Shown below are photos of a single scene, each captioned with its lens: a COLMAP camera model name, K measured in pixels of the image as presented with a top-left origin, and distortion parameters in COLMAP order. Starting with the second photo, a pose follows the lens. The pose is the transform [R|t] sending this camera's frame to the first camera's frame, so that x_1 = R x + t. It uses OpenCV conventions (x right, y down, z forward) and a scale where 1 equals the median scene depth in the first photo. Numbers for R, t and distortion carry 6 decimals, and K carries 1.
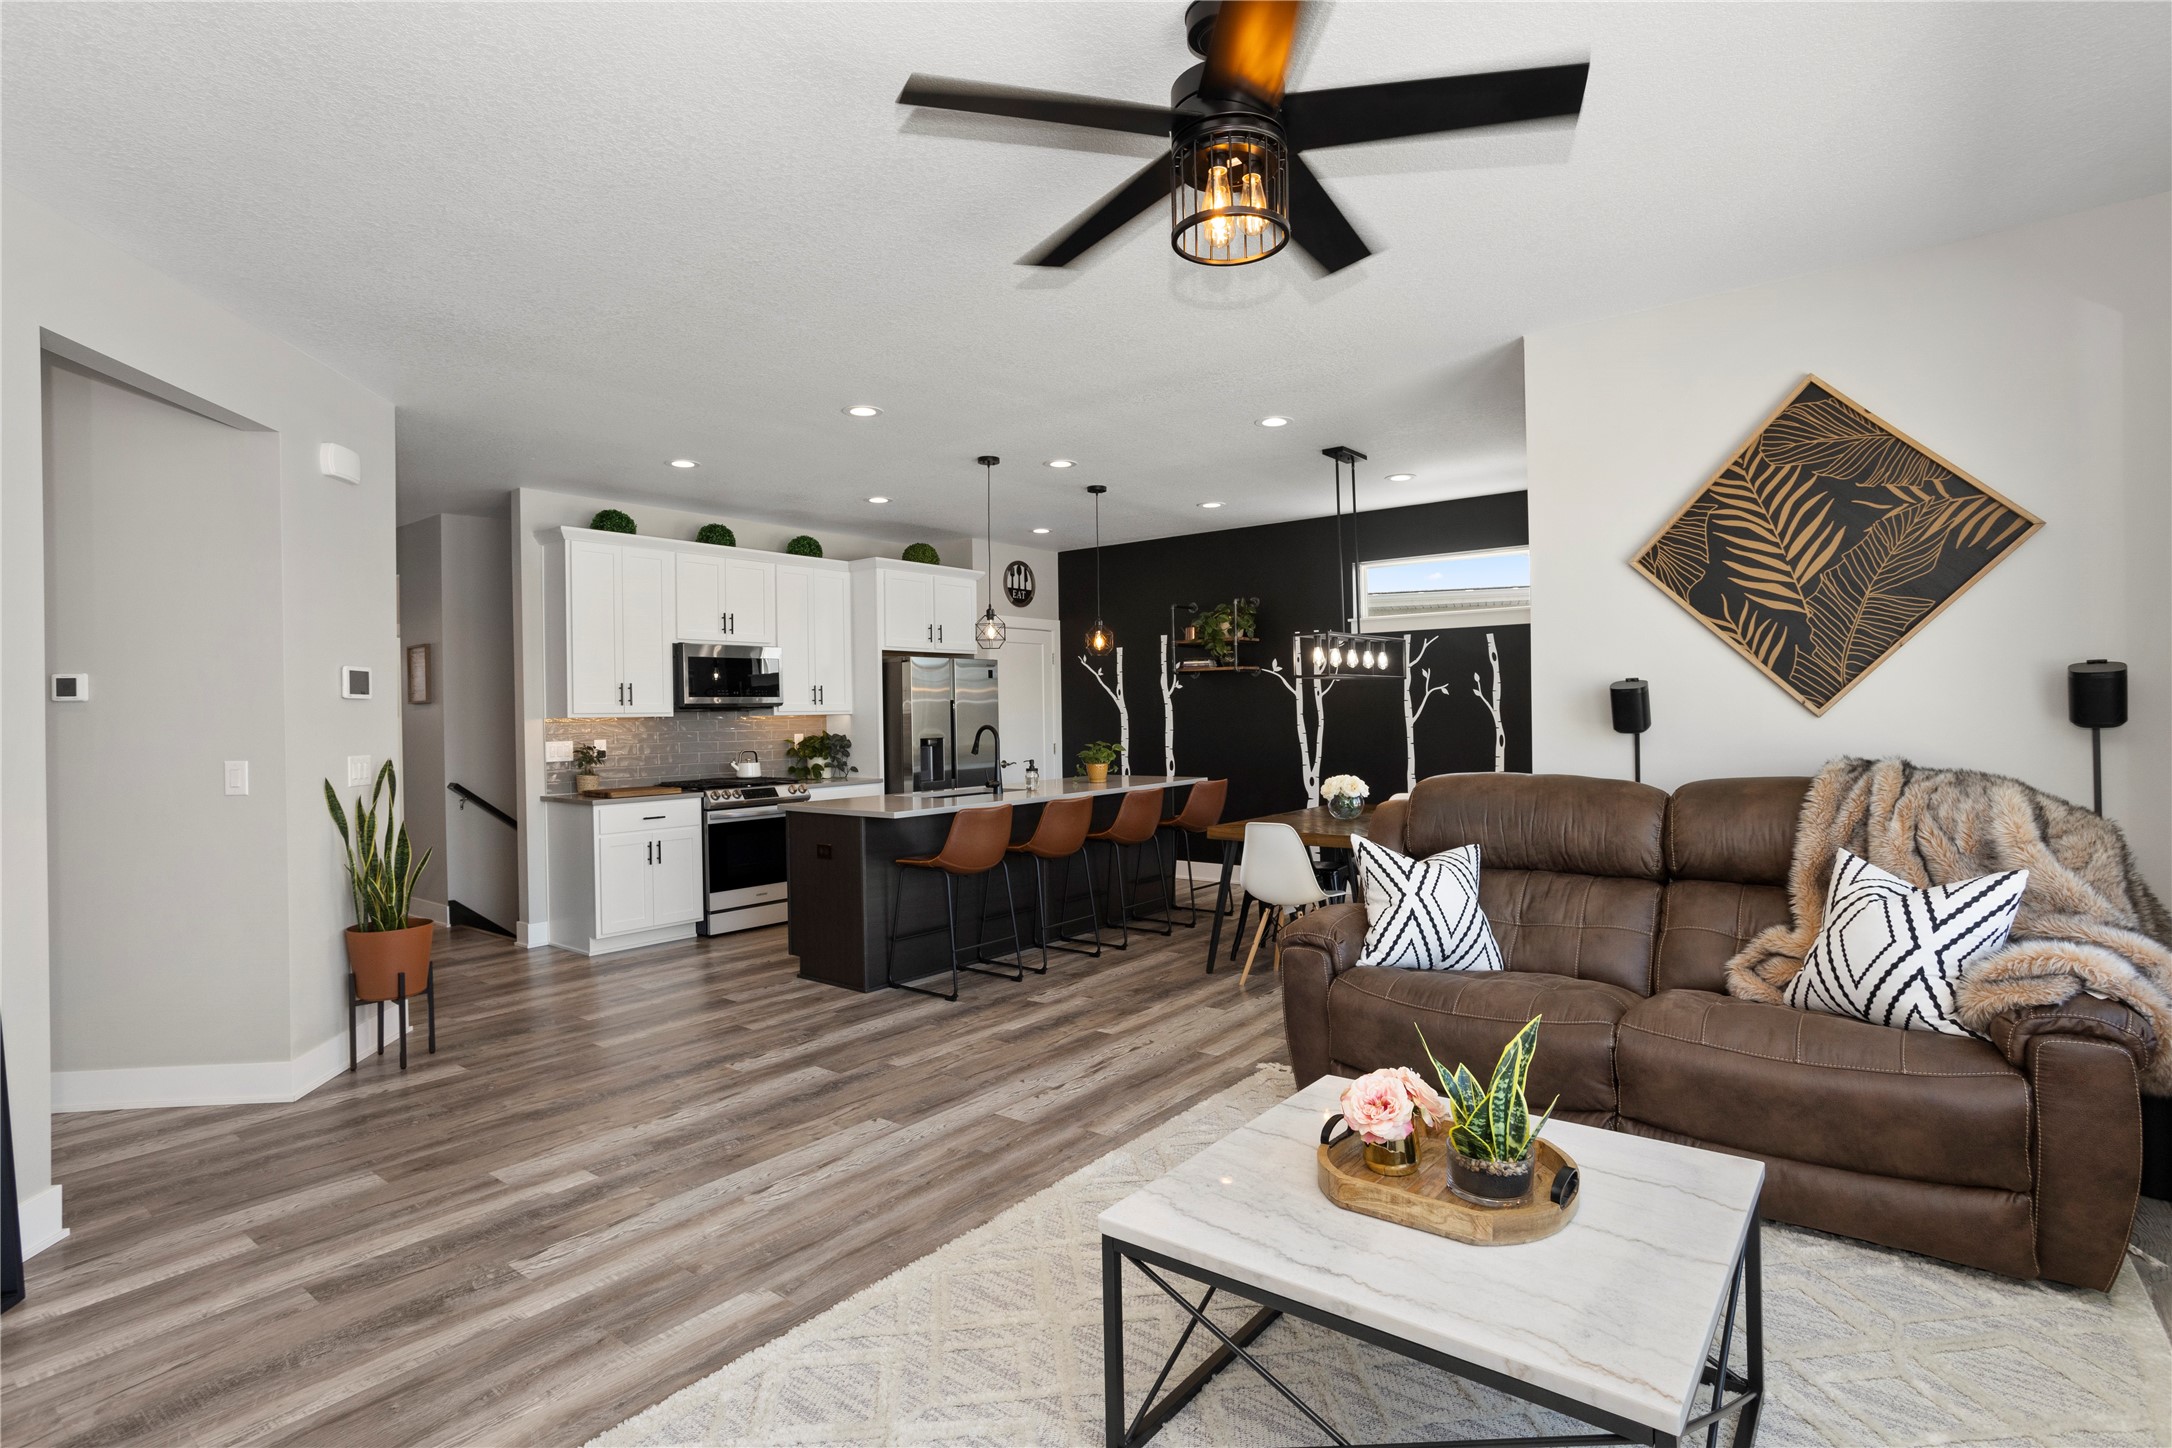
lens RADIAL K [[1071.4, 0, 1080.3], [0, 1071.4, 715.4], [0, 0, 1]] dist [-0.032595, 0.021634]
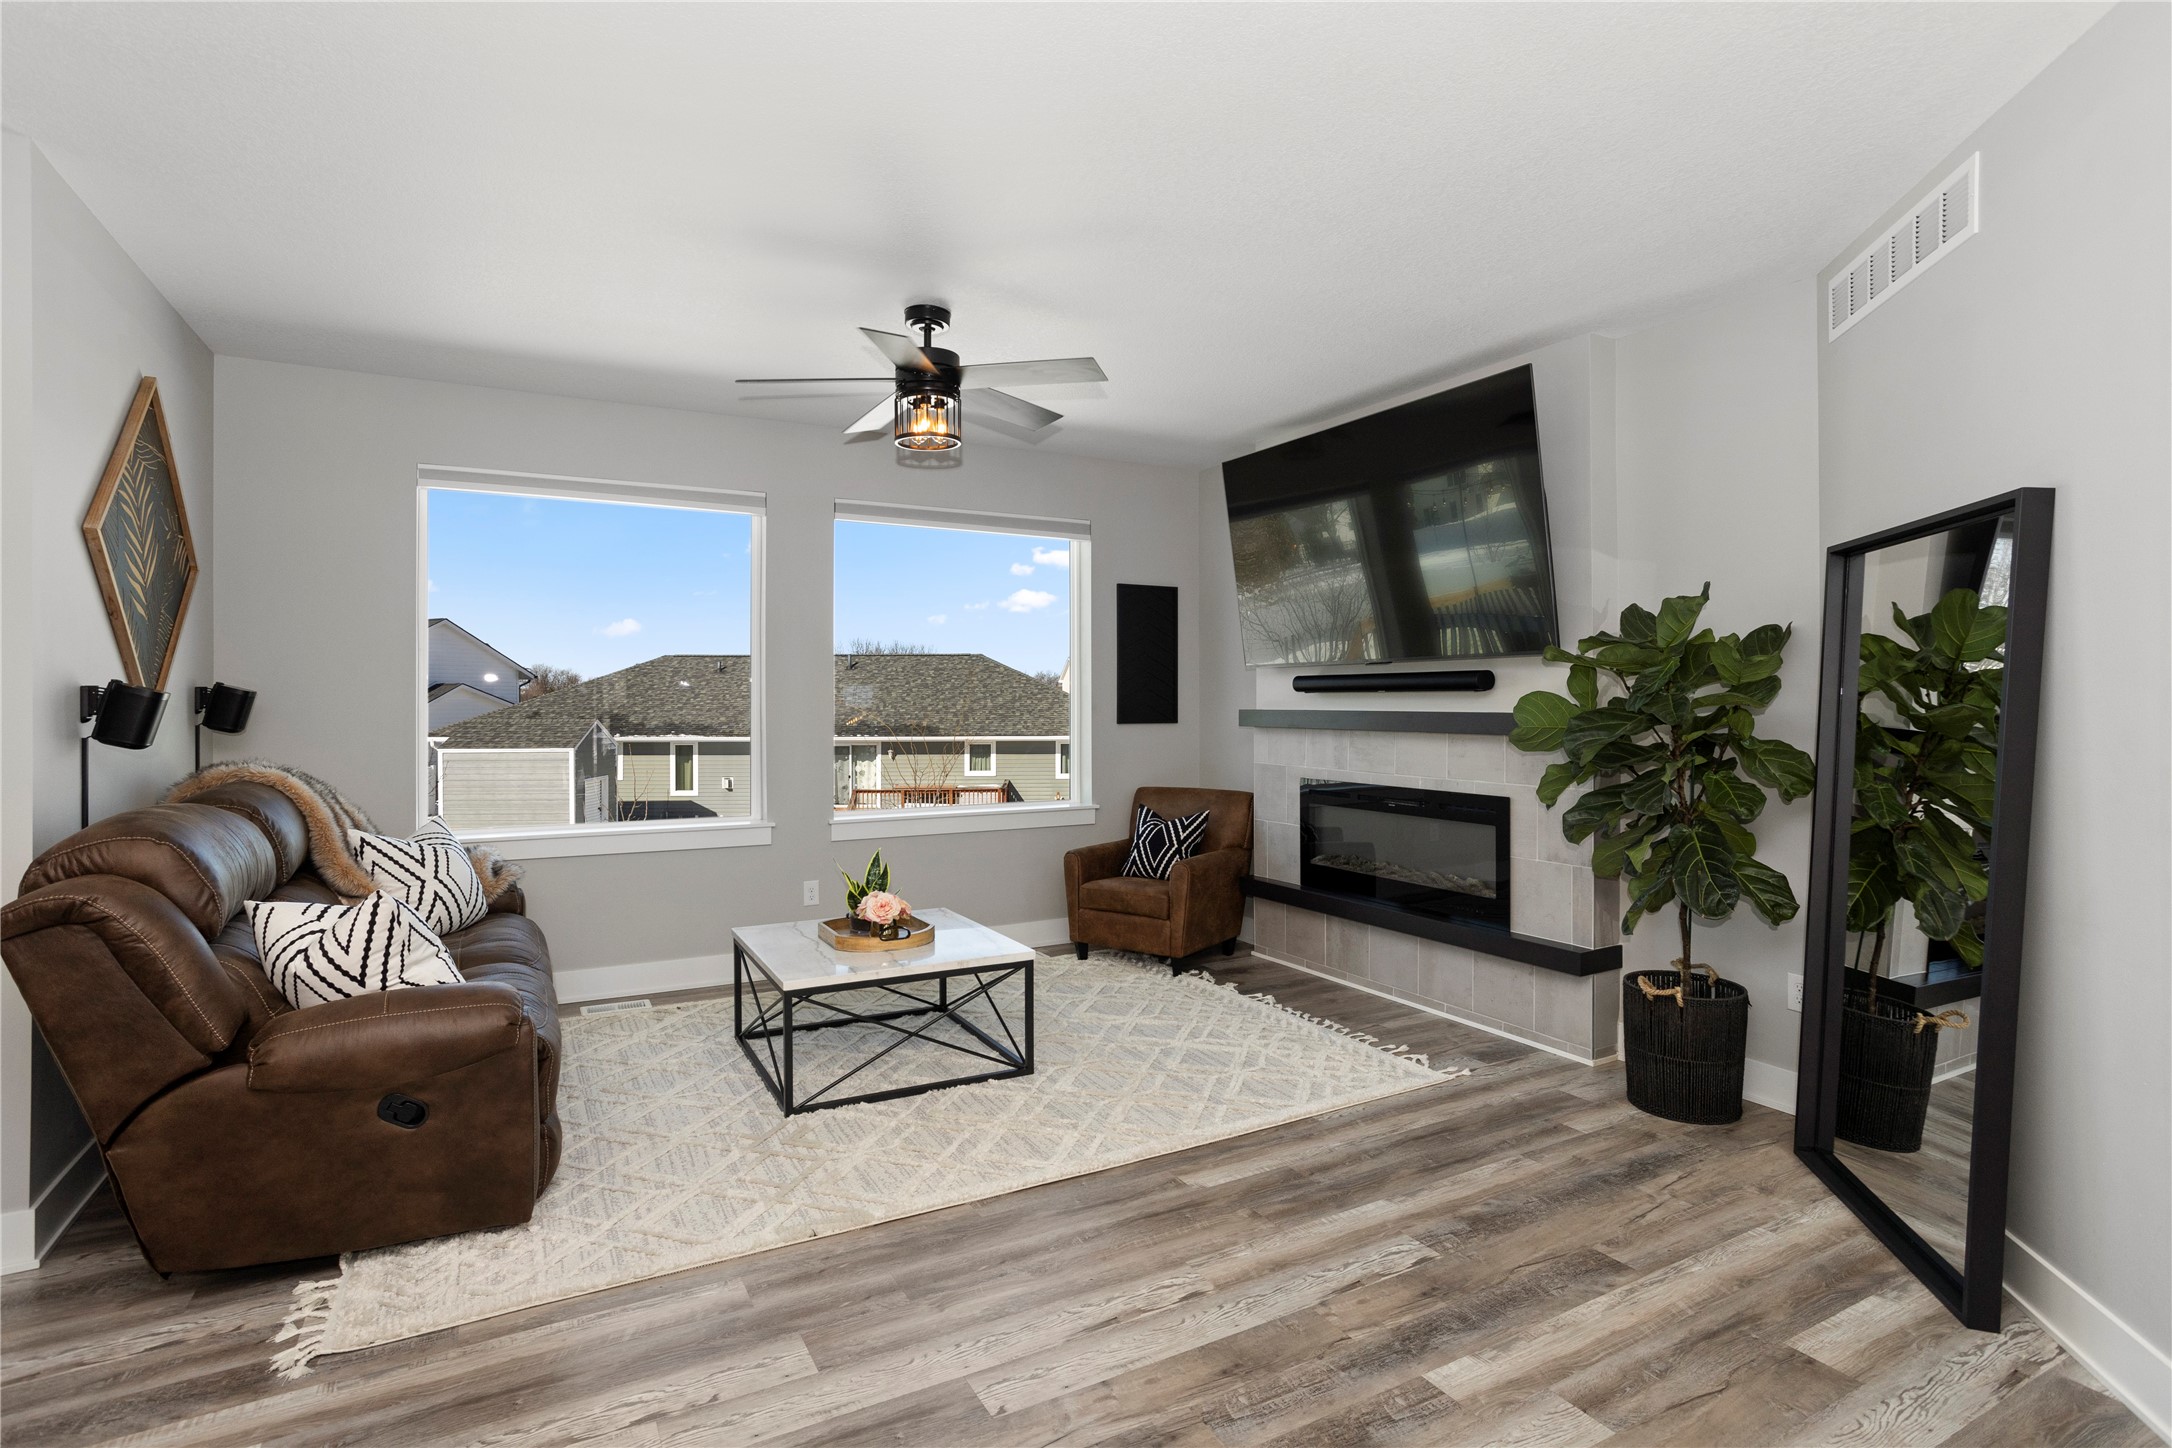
lens RADIAL K [[1071.4, 0, 1067.4], [0, 1071.4, 696.0], [0, 0, 1]] dist [-0.032595, 0.021634]
pose [[-0.915681, 0.020001, 0.401408, -0.250396], [0.018848, 0.999799, -0.006823, -0.002153], [-0.401464, 0.001318, -0.915874, 0.815694]]
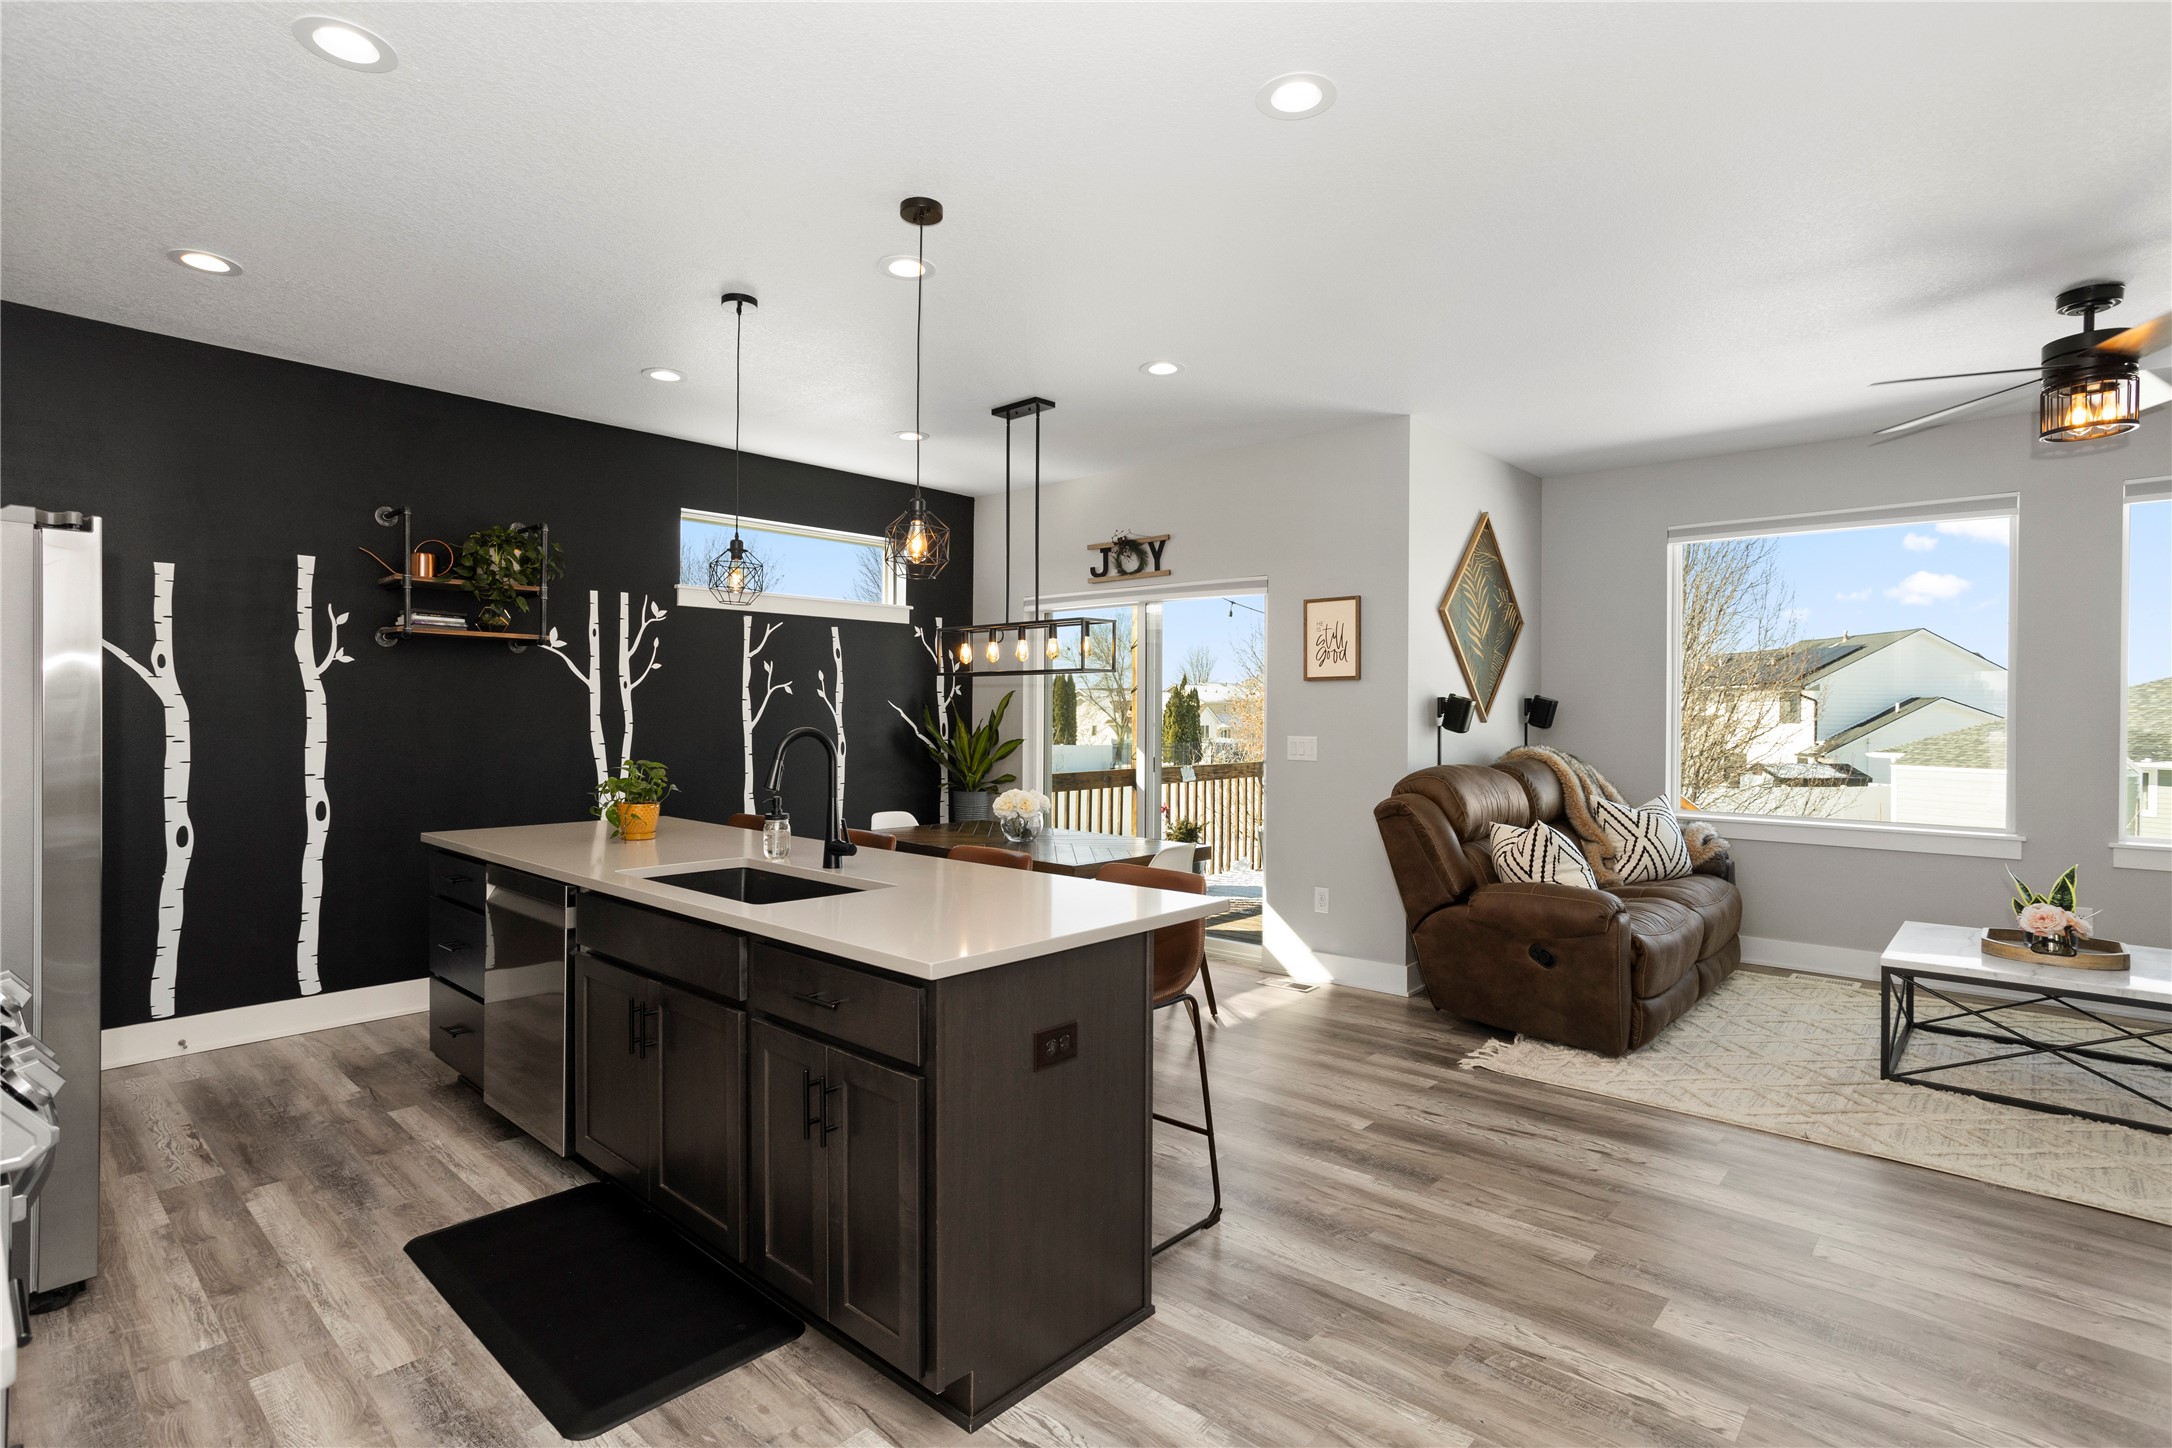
lens RADIAL K [[1071.4, 0, 1085.9], [0, 1071.4, 717.8], [0, 0, 1]] dist [-0.032595, 0.021634]
pose [[0.067458, 0.011866, 0.997652, -0.520531], [-0.003373, 0.999926, -0.011665, 0.008613], [-0.997716, -0.002578, 0.067493, 0.788063]]
